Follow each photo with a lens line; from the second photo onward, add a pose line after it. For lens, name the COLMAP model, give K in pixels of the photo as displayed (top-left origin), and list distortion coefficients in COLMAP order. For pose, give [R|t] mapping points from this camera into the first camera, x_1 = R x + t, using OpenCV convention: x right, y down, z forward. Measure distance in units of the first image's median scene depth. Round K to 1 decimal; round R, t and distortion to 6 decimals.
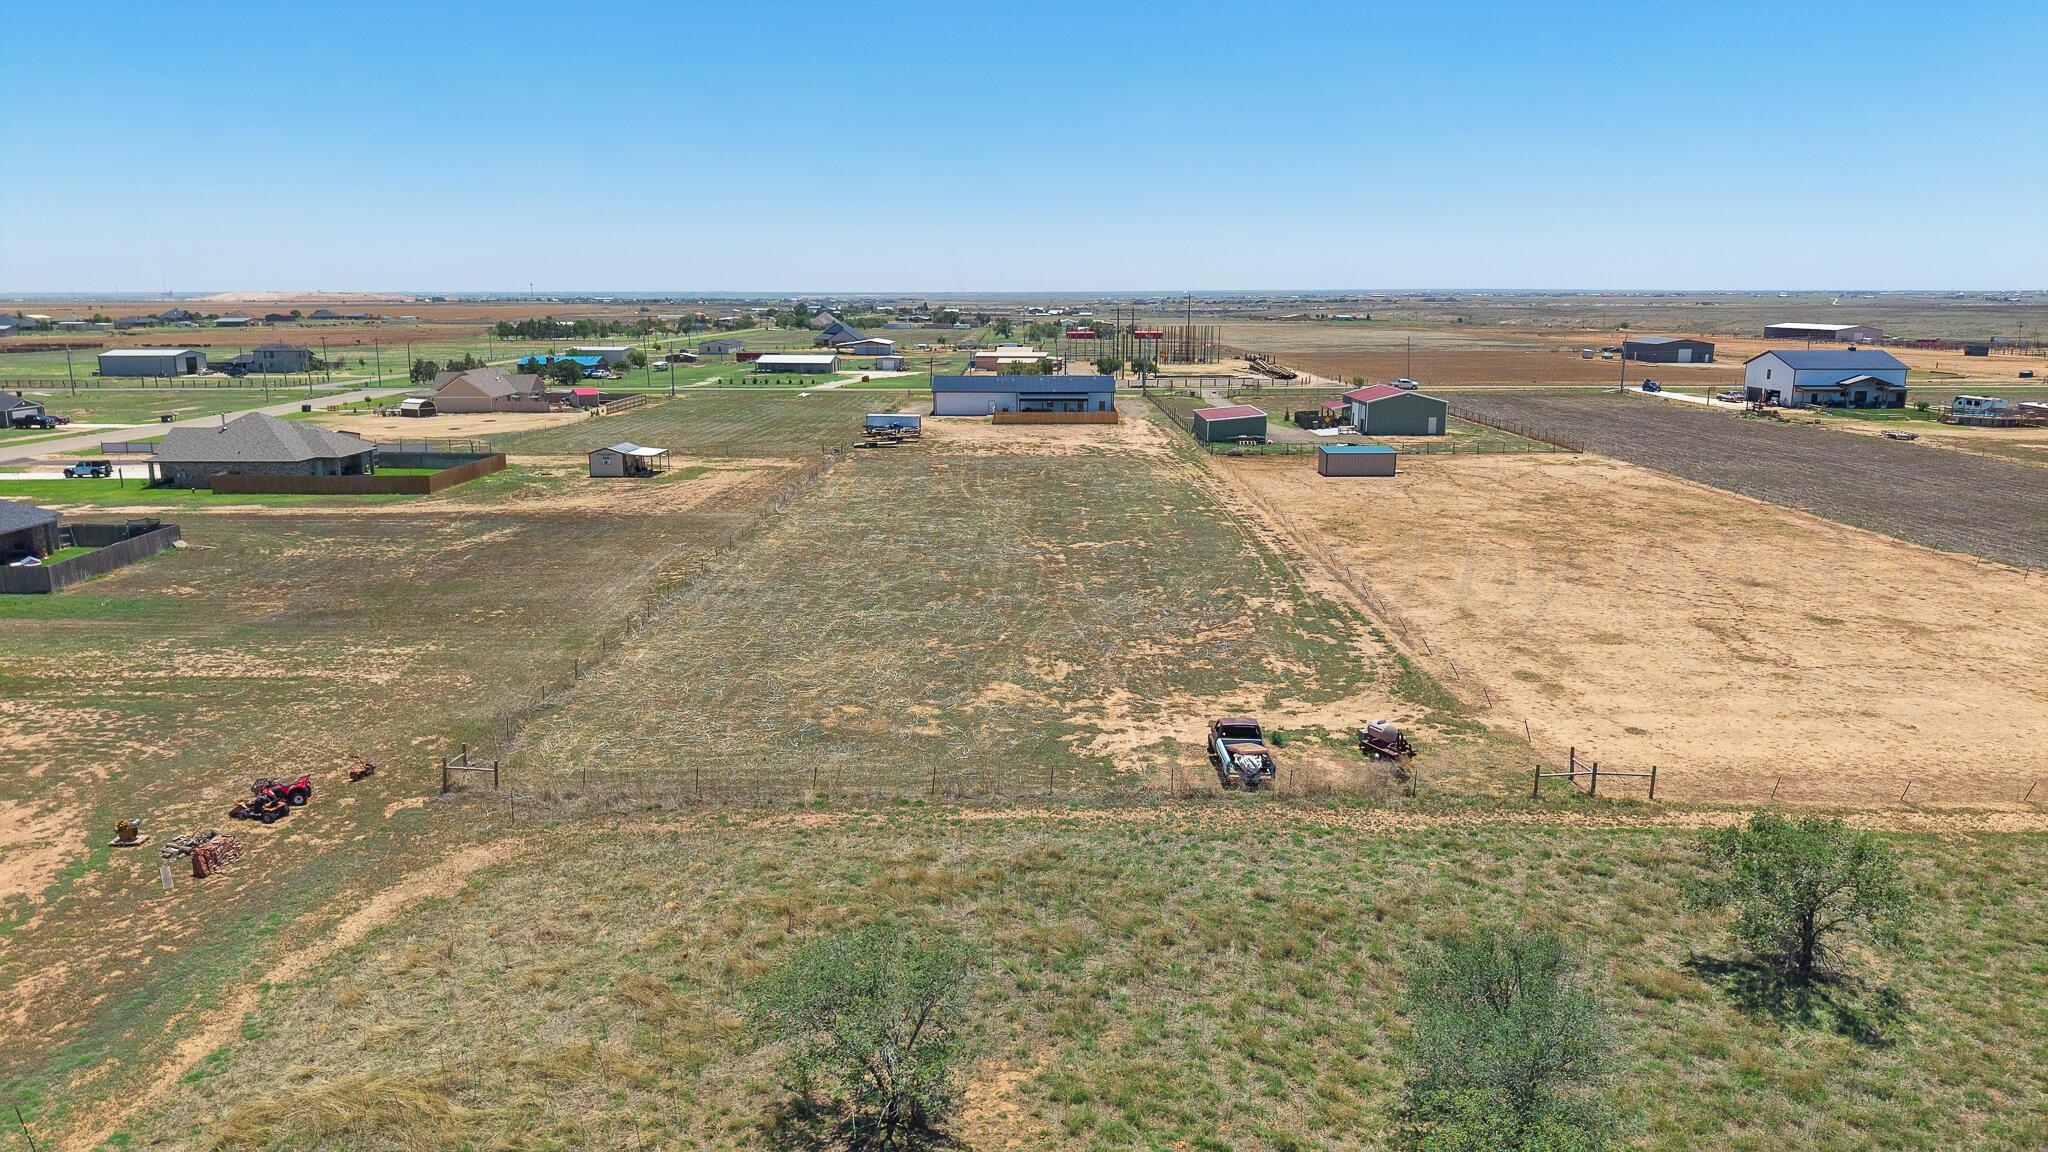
lens RADIAL K [[1360.7, 0, 1019.1], [0, 1360.7, 574.4], [0, 0, 1]] dist [0.028088, -0.037903]
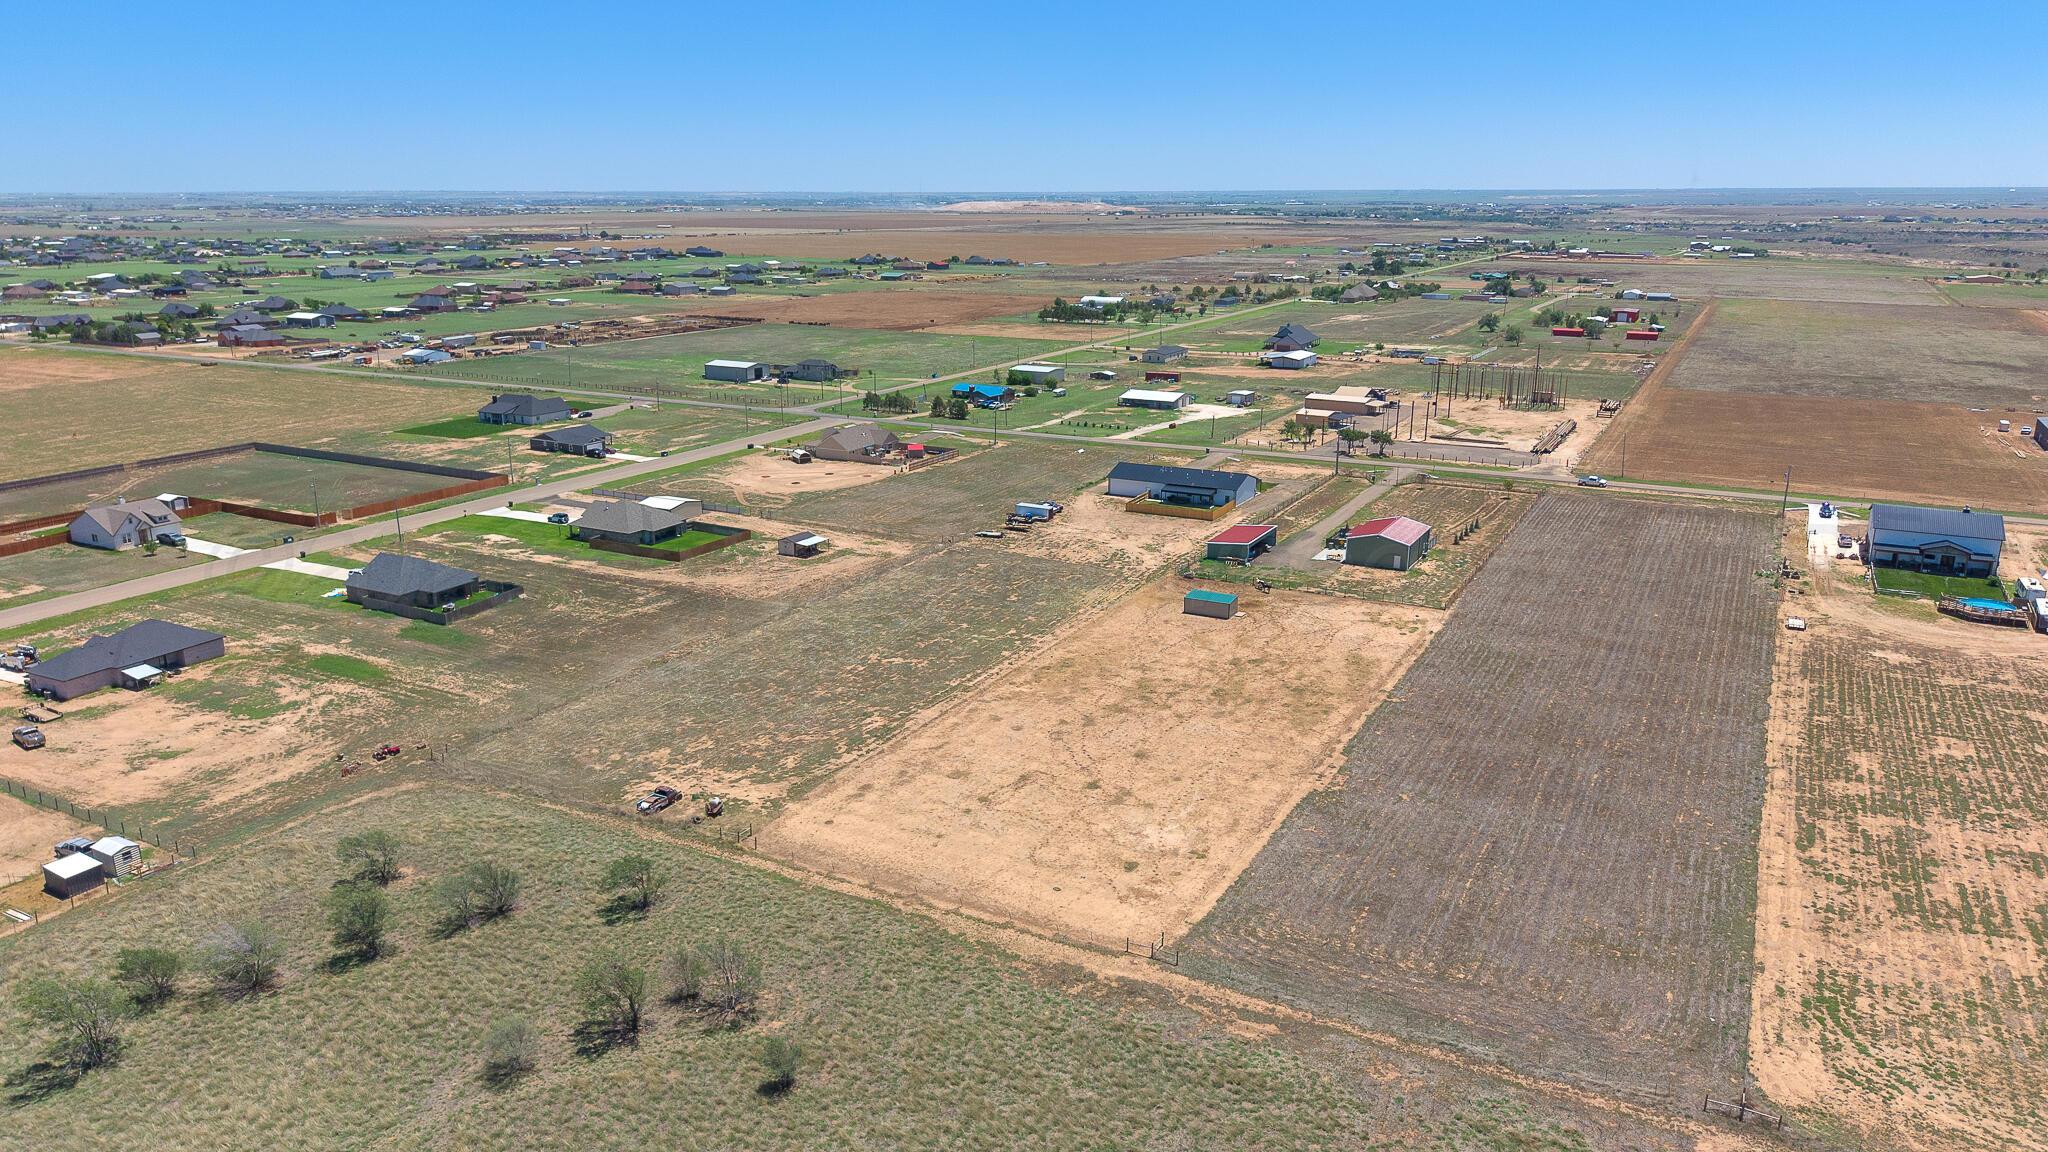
lens RADIAL K [[1360.7, 0, 1027.3], [0, 1360.7, 578.2], [0, 0, 1]] dist [0.028088, -0.037903]
pose [[0.889707, 0.126769, -0.438579, 1.692216], [-0.097543, 0.991276, 0.088647, -0.531274], [0.445990, -0.036089, 0.894310, -0.906229]]
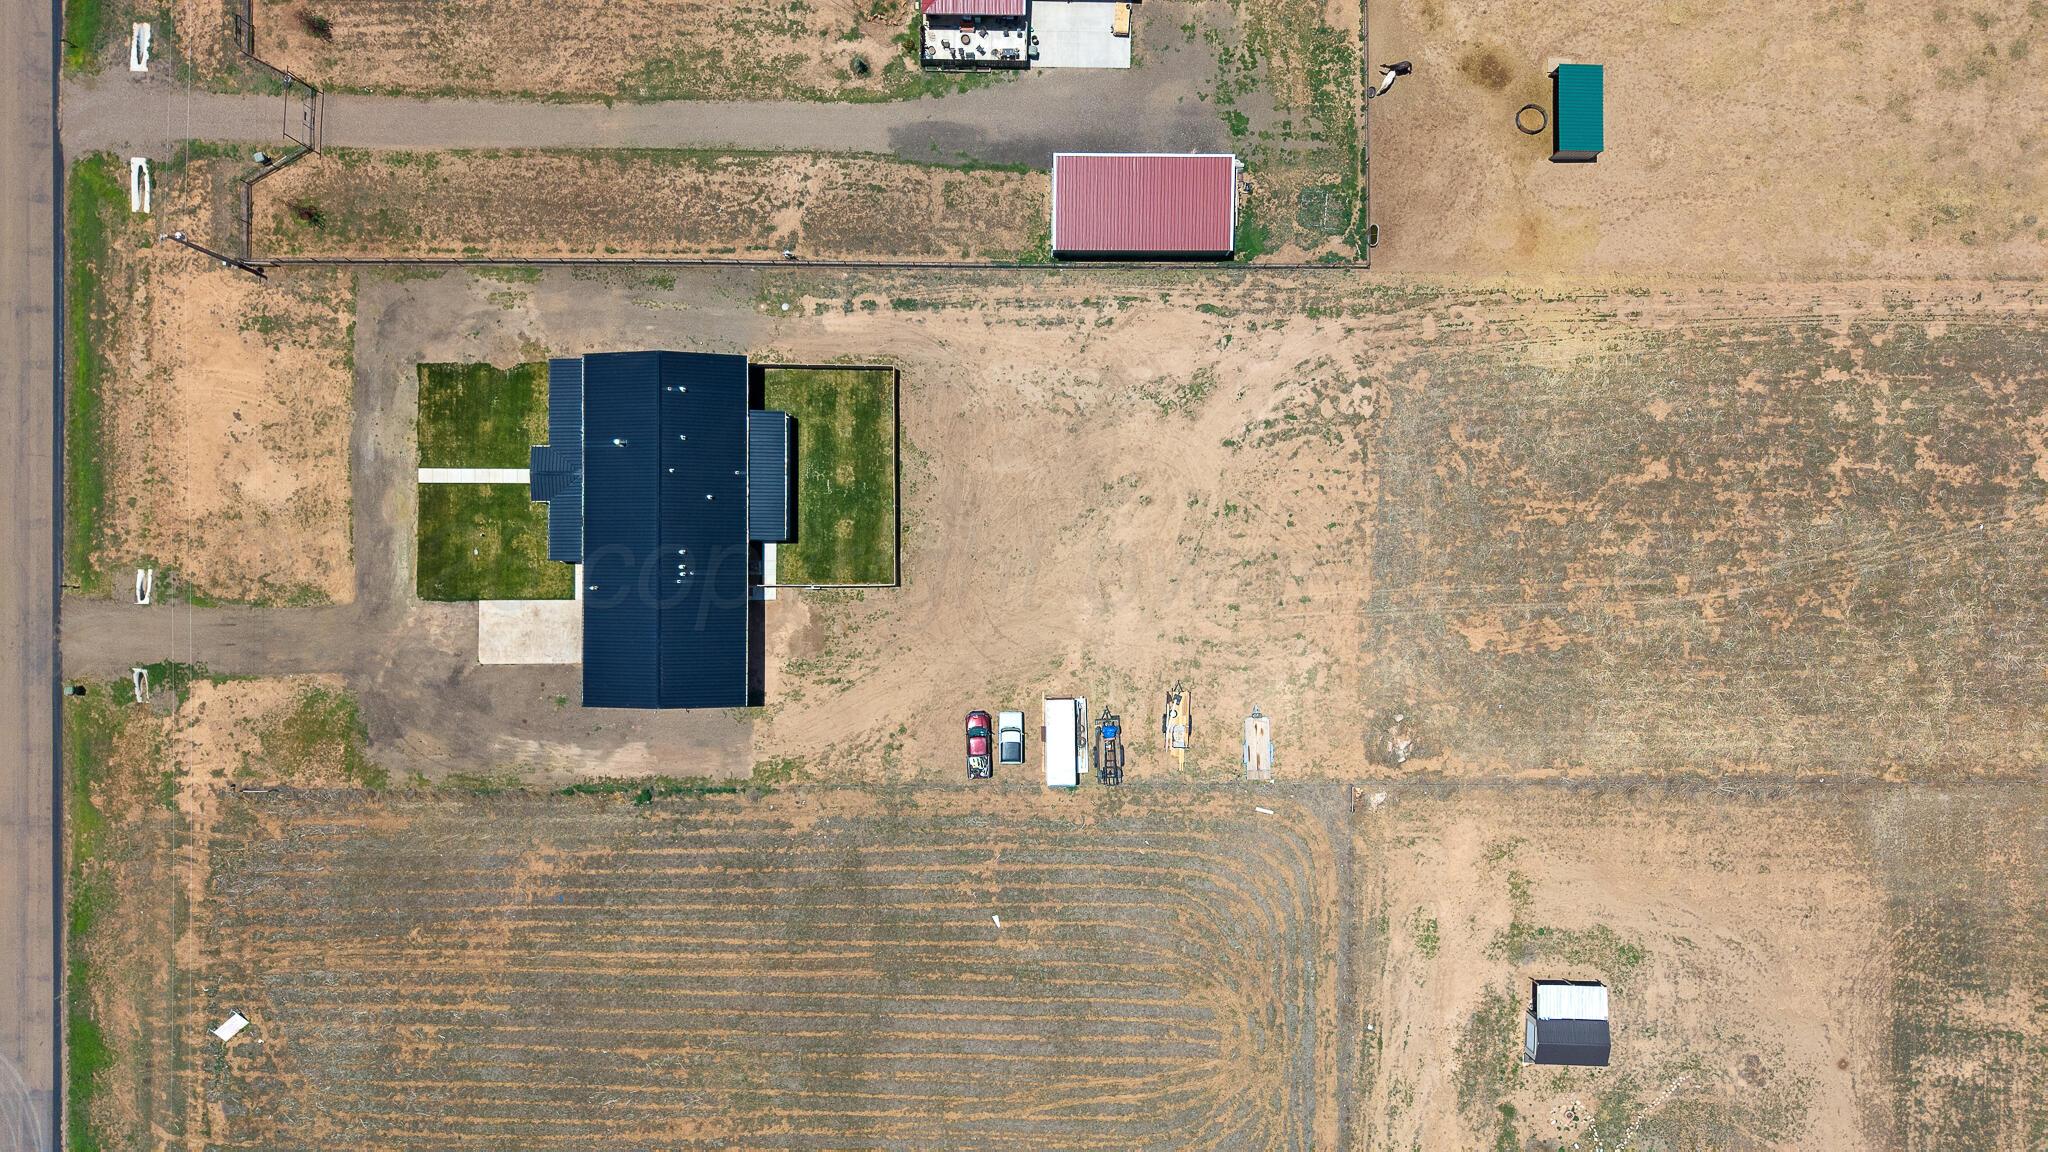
lens RADIAL K [[1360.7, 0, 1002.9], [0, 1360.7, 571.7], [0, 0, 1]] dist [0.028088, -0.037903]
pose [[-0.016908, -0.999852, -0.003273, -0.008331], [0.185873, -0.006360, 0.982553, -2.230030], [-0.982428, 0.016005, 0.185953, 2.793283]]
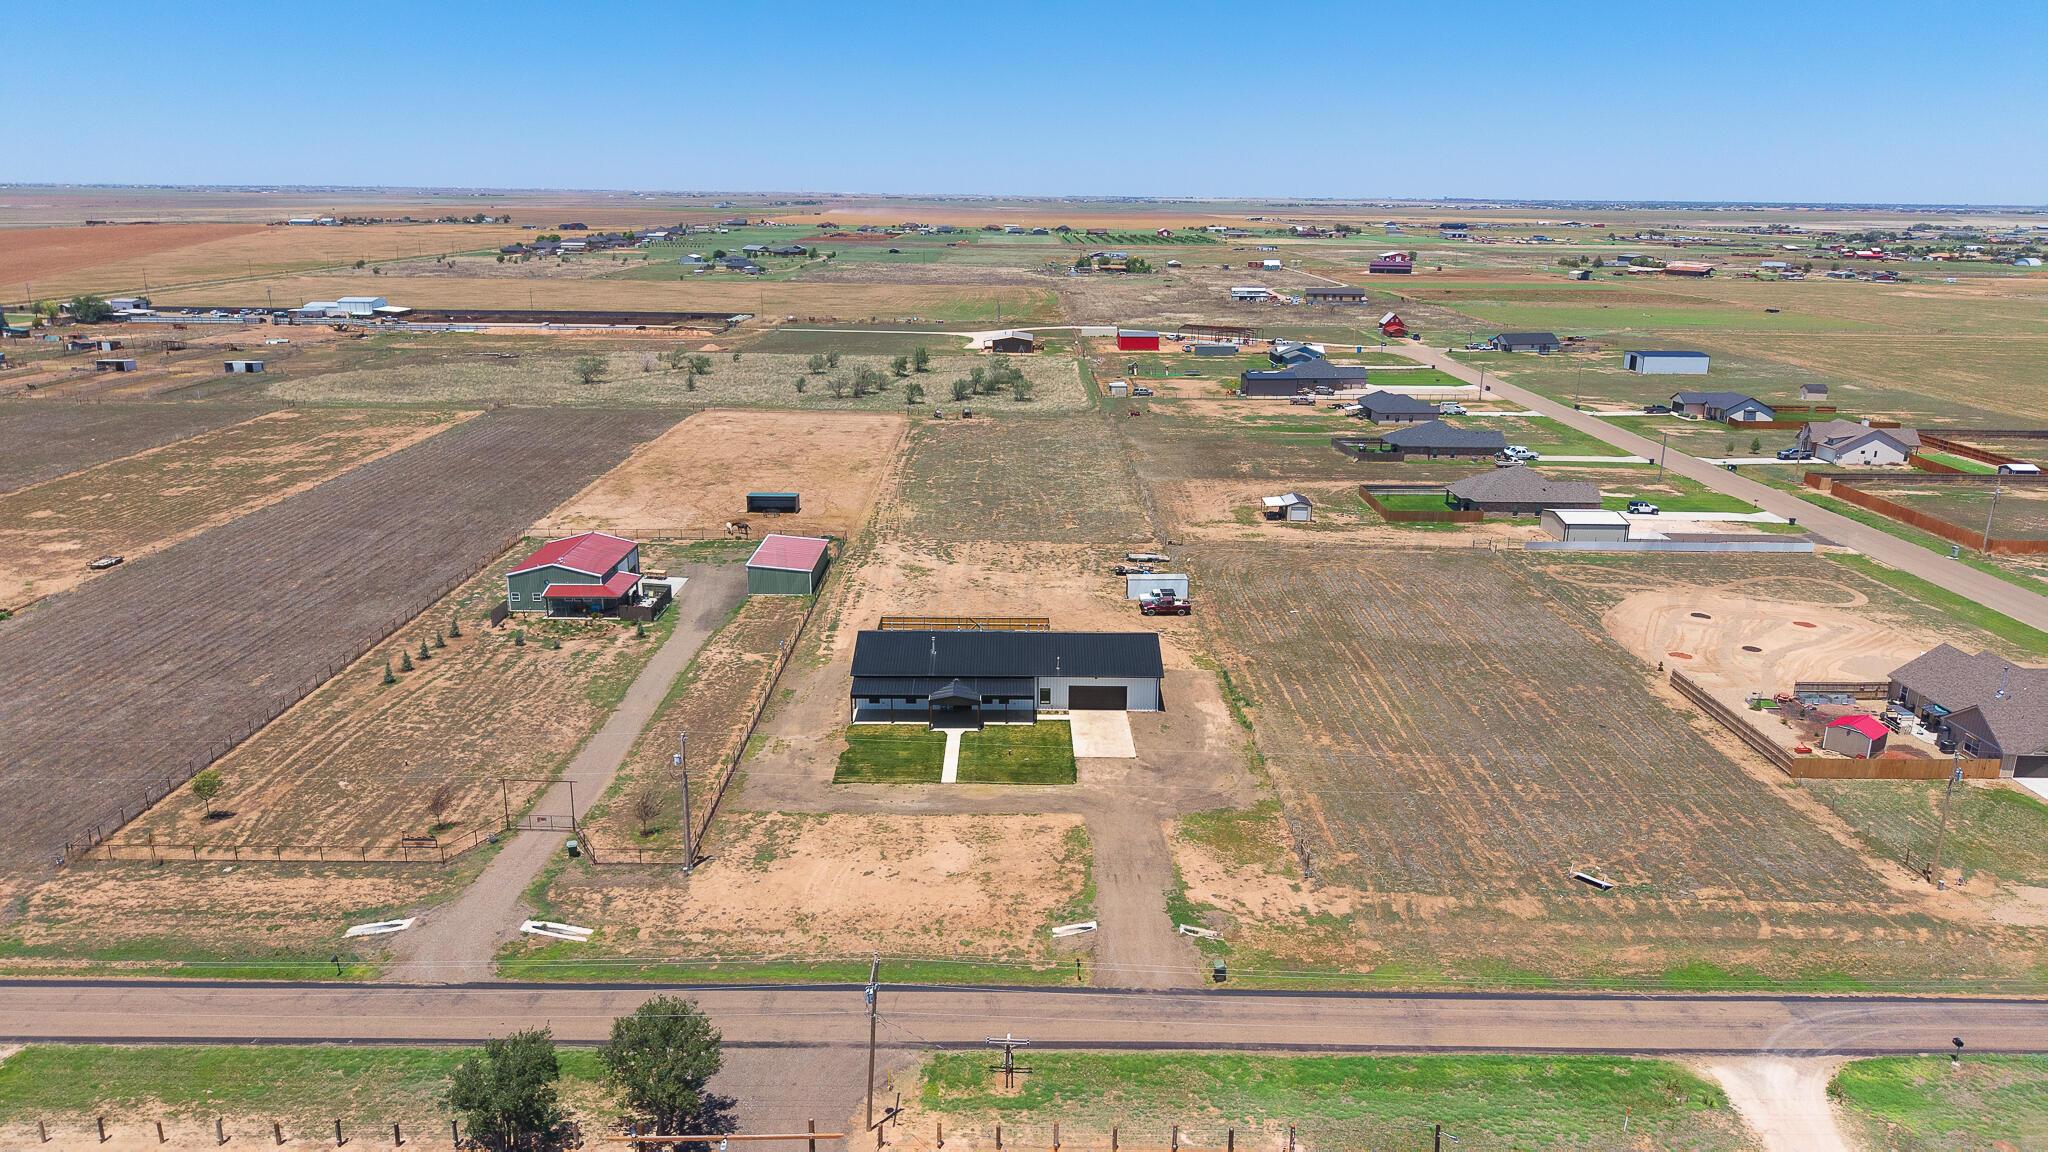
lens RADIAL K [[1360.7, 0, 1023.7], [0, 1360.7, 554.1], [0, 0, 1]] dist [0.028088, -0.037903]
pose [[-0.999652, -0.007138, -0.025381, 0.079384], [-0.017937, 0.889656, 0.456278, -1.631121], [0.019323, 0.456575, -0.889475, 5.406643]]
